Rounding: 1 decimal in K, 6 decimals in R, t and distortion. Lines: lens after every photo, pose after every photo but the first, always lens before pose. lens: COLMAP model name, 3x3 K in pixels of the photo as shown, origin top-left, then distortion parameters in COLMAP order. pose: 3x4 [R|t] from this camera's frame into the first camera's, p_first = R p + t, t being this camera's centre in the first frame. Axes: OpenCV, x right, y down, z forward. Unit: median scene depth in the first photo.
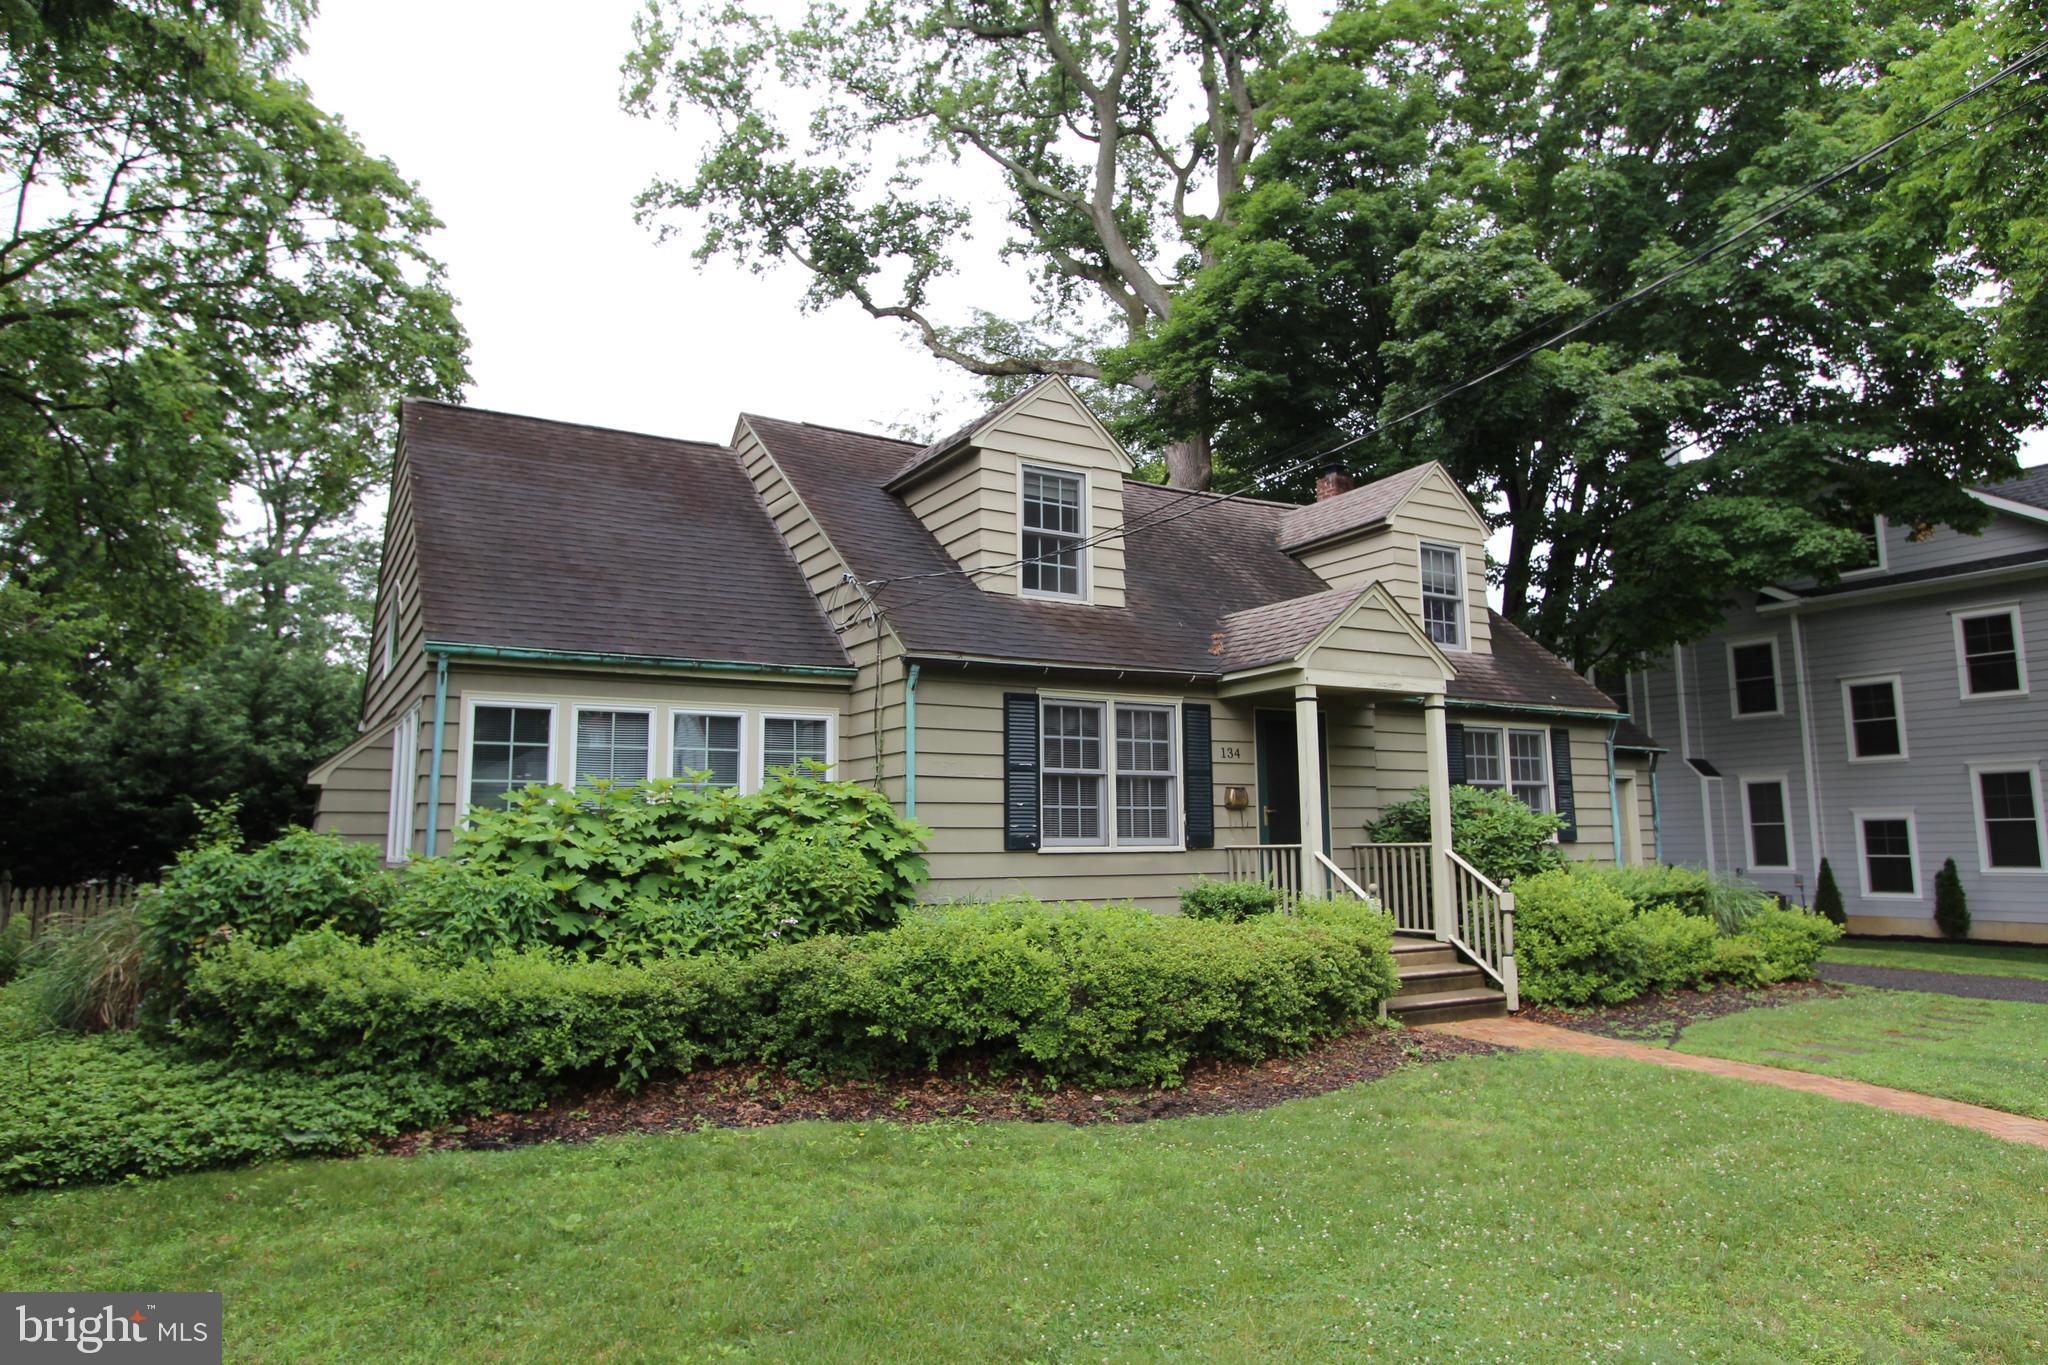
lens RADIAL K [[1264.6, 0, 1012.9], [0, 1264.6, 650.1], [0, 0, 1]] dist [-0.024876, 0.013116]
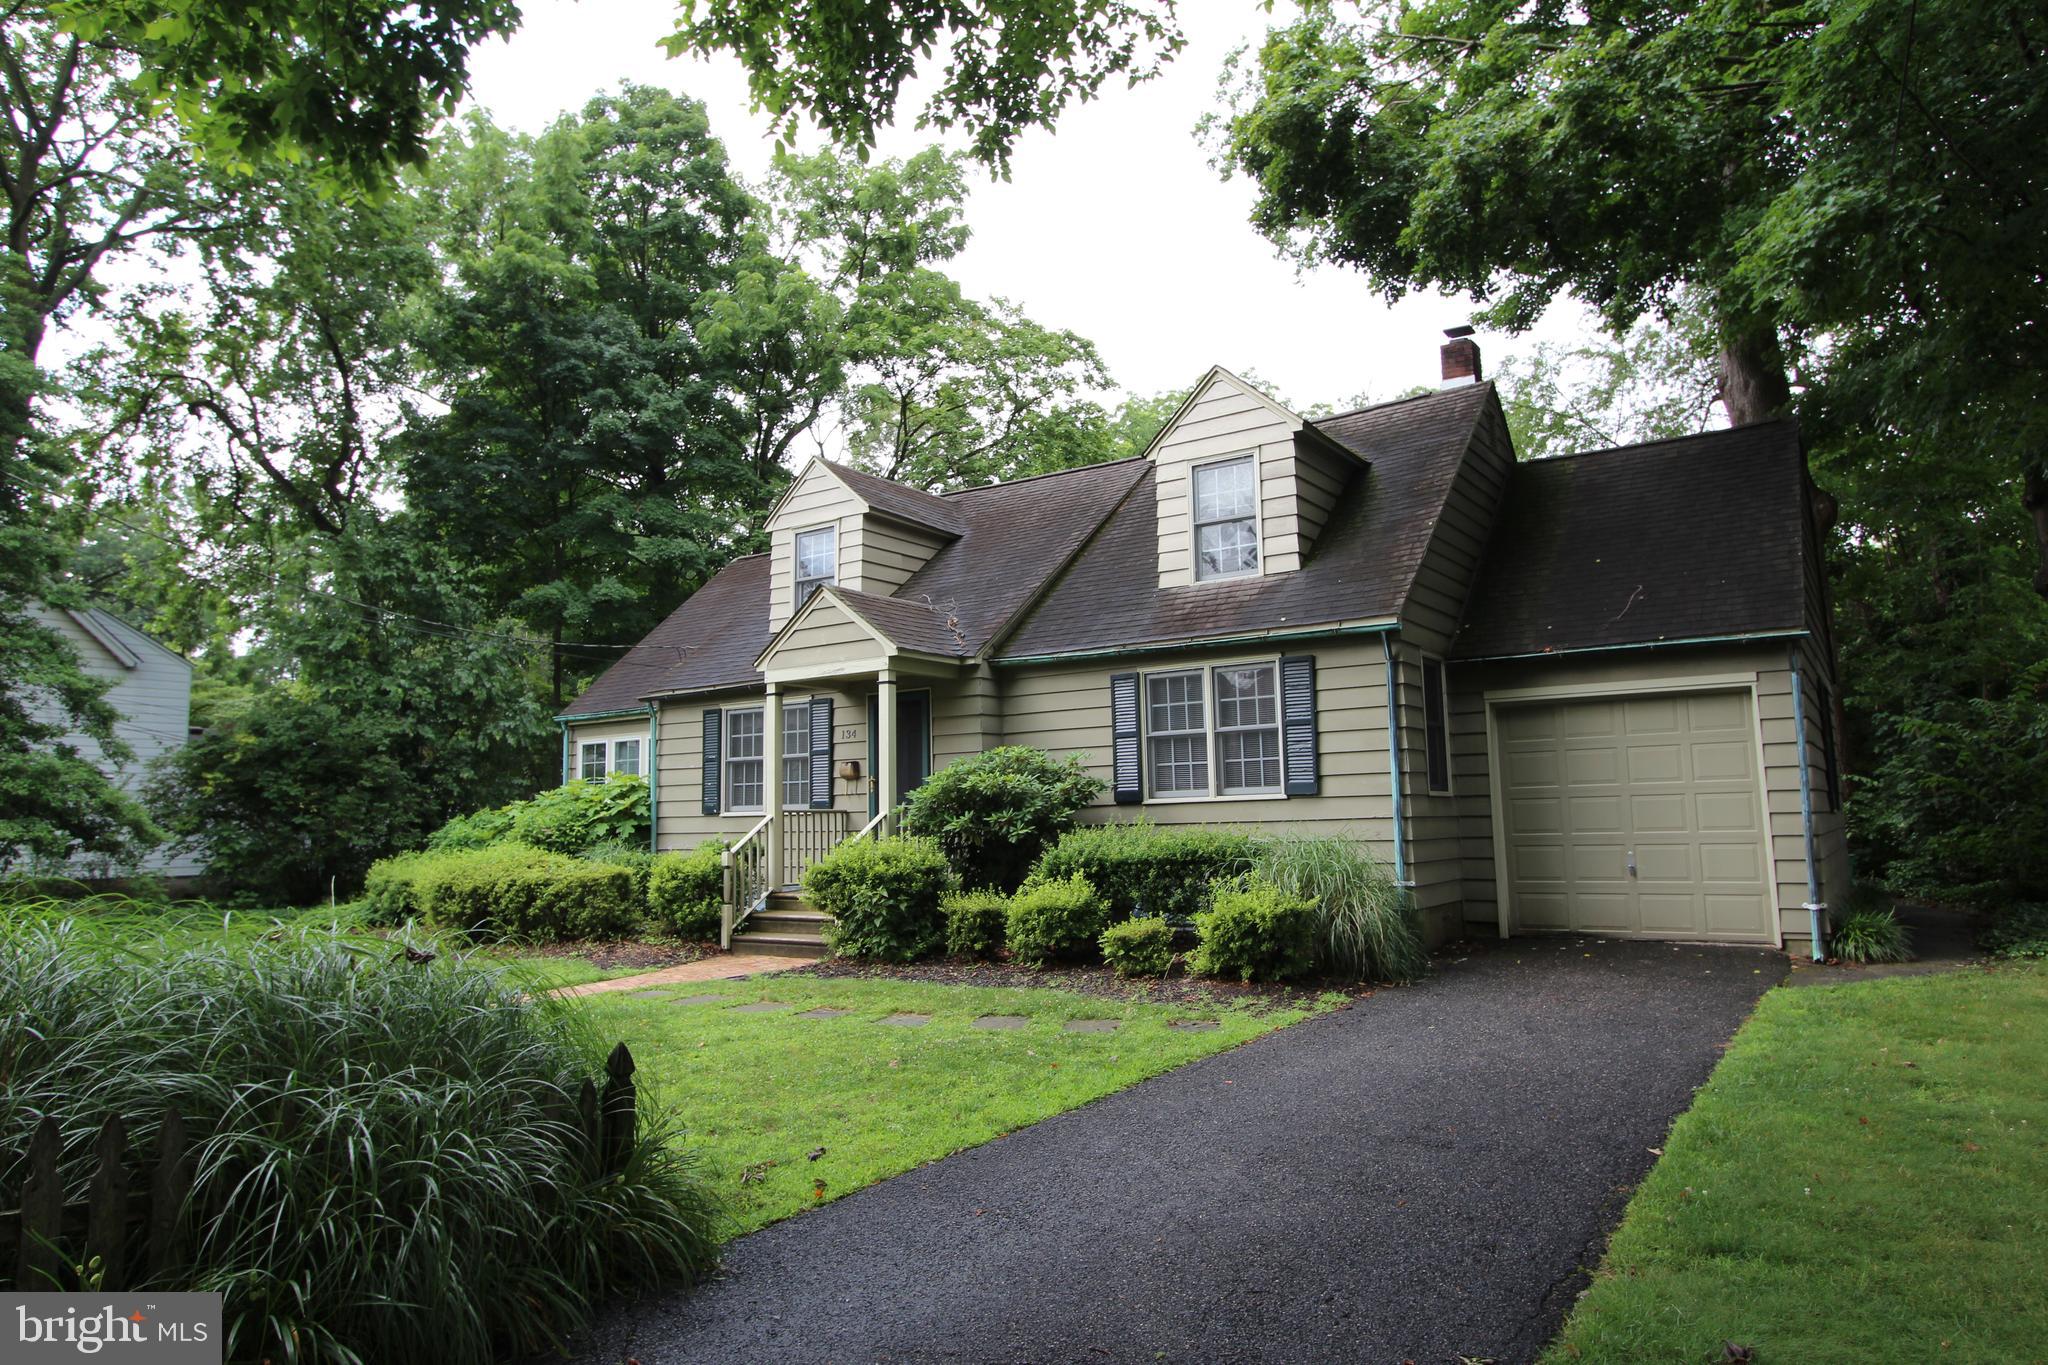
lens RADIAL K [[1264.6, 0, 1012.9], [0, 1264.6, 650.1], [0, 0, 1]] dist [-0.024876, 0.013116]
pose [[0.421483, -0.122677, -0.898500, 1.393233], [0.153705, 0.986136, -0.062540, 0.104974], [0.893715, -0.111745, 0.434495, 0.632937]]
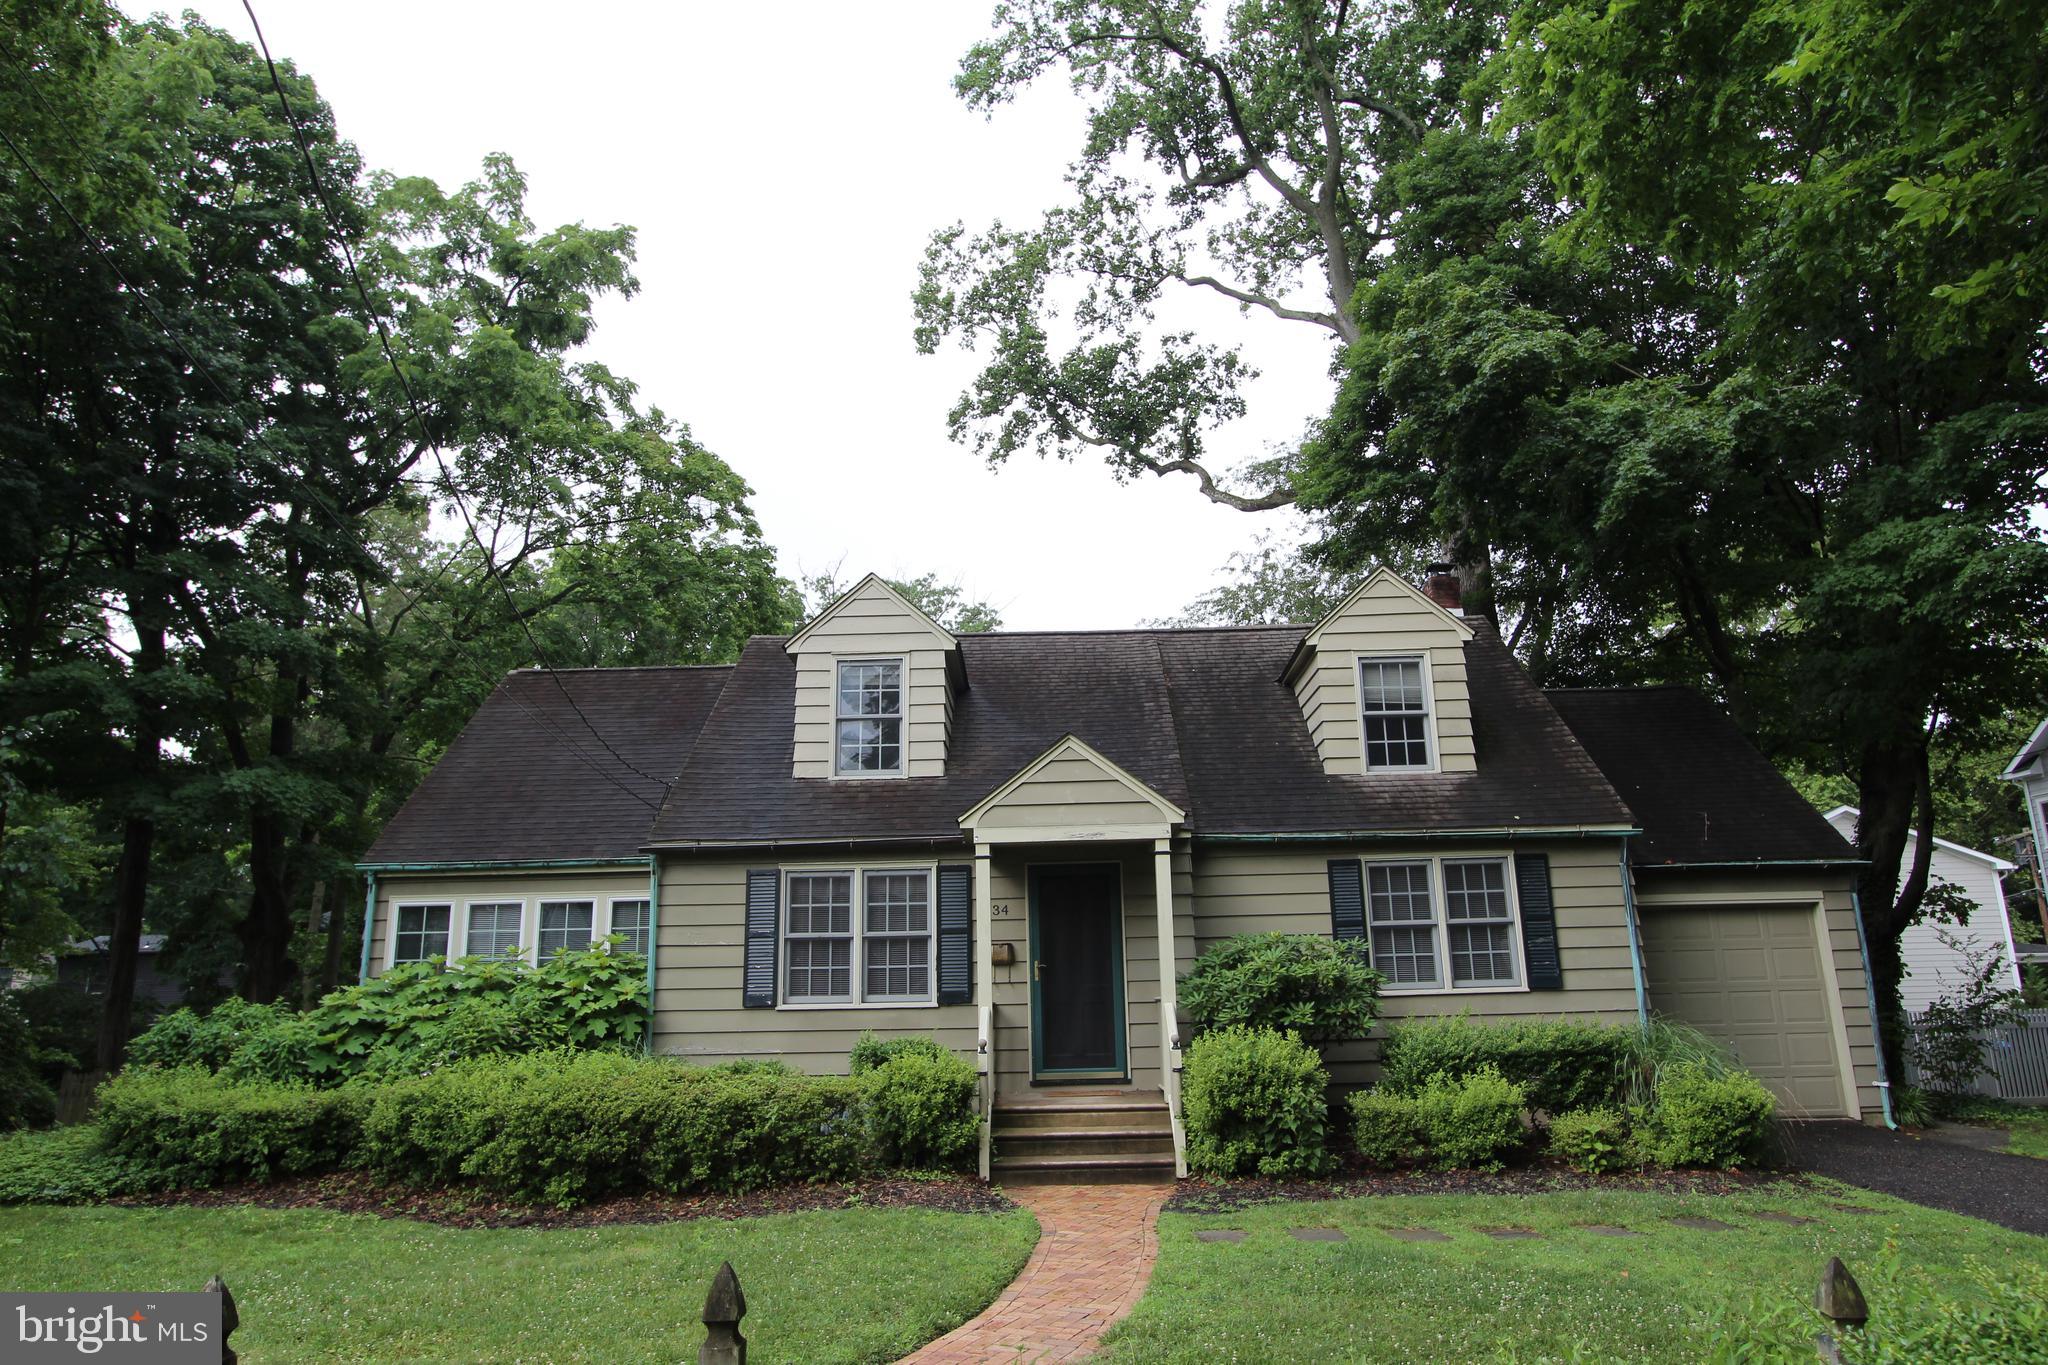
lens RADIAL K [[1328.2, 0, 1024.0], [0, 1328.2, 682.5], [0, 0, 1]] dist [-0.045624, 0.064913]
pose [[0.850759, -0.133839, -0.508228, 0.787191], [0.092326, 0.990052, -0.106174, 0.014785], [0.517383, 0.043406, 0.854653, 0.079398]]
